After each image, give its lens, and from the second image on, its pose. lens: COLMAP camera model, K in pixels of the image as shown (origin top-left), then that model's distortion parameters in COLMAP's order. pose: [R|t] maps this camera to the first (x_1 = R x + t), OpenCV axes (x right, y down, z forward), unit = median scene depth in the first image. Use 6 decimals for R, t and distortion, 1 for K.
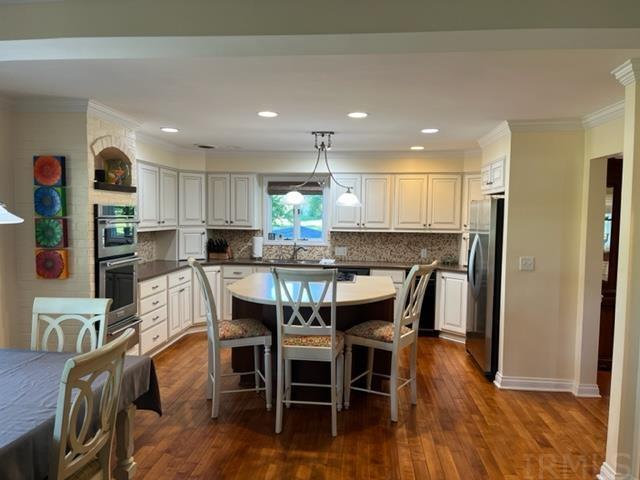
lens RADIAL K [[485.8, 0, 315.4], [0, 485.8, 244.2], [0, 0, 1]] dist [0.042520, -0.021680]
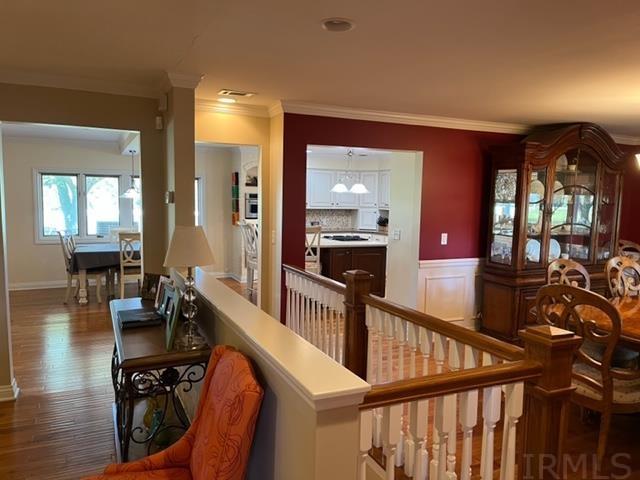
lens RADIAL K [[485.8, 0, 321.4], [0, 485.8, 241.4], [0, 0, 1]] dist [0.042520, -0.021680]
pose [[0.517562, 0.074185, -0.852424, 1.433577], [-0.063127, 0.996830, 0.048424, 0.006776], [0.853314, 0.028749, 0.520604, 0.137703]]
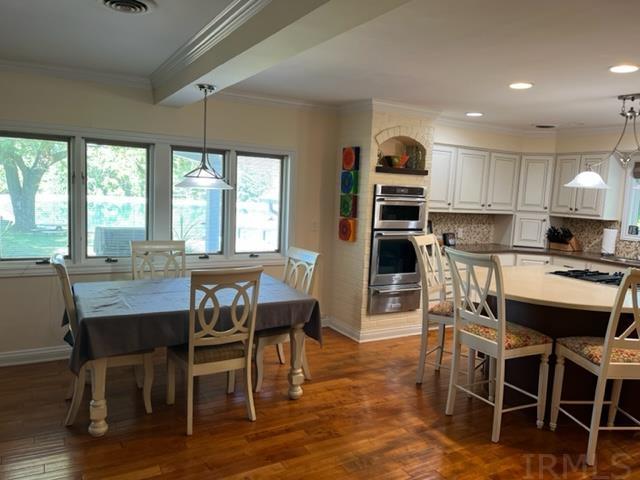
lens RADIAL K [[485.8, 0, 312.7], [0, 485.8, 244.1], [0, 0, 1]] dist [0.042520, -0.021680]
pose [[0.576642, 0.105654, -0.810137, 0.417259], [-0.089722, 0.993795, 0.065743, 0.001121], [0.812056, 0.034777, 0.582543, 0.146159]]
